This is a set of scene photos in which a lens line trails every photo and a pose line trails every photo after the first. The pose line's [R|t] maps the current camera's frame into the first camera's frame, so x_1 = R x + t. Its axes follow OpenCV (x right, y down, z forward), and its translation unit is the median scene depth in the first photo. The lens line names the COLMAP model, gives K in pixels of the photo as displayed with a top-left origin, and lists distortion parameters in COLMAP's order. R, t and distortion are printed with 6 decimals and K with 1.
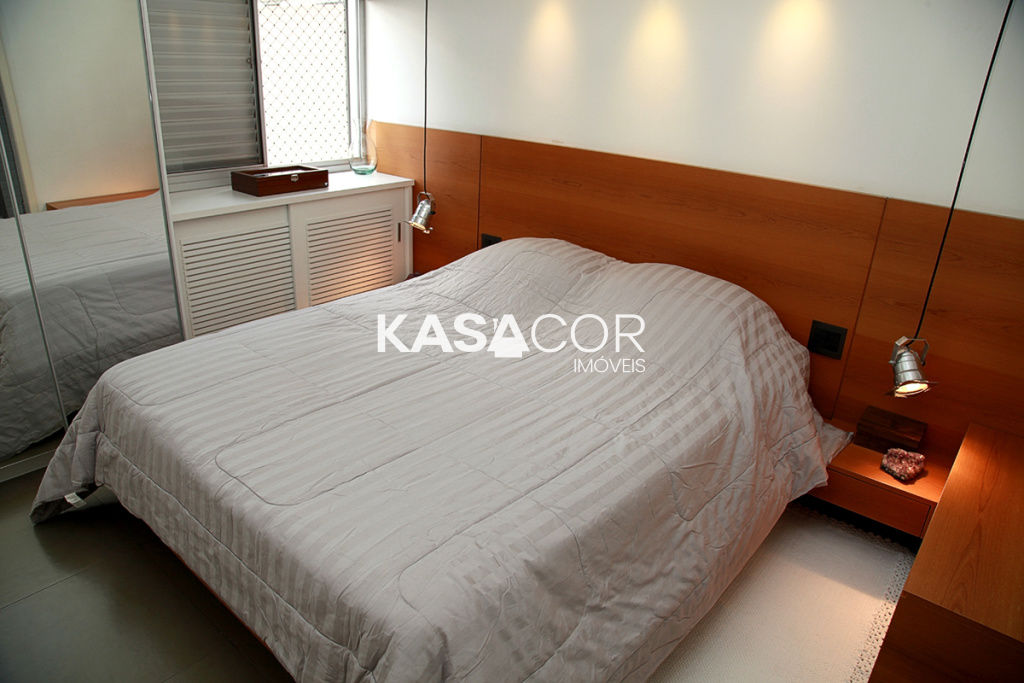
lens RADIAL K [[687.1, 0, 512.0], [0, 687.1, 341.5], [0, 0, 1]] dist [-0.106945, 0.002514]
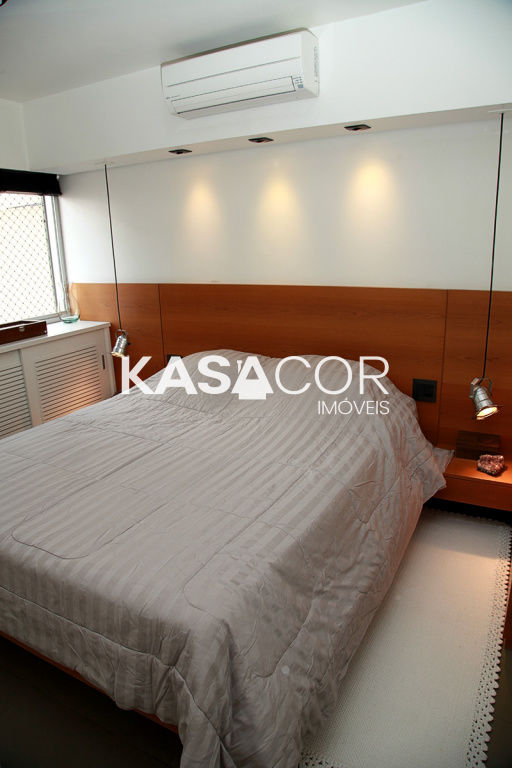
lens RADIAL K [[514.4, 0, 256.0], [0, 514.4, 384.0], [0, 0, 1]] dist [-0.114542, -0.000136]
pose [[0.974980, -0.131170, 0.179467, -0.104429], [0.150954, 0.983329, -0.101374, 0.049626], [-0.163178, 0.125929, 0.978527, -0.027717]]
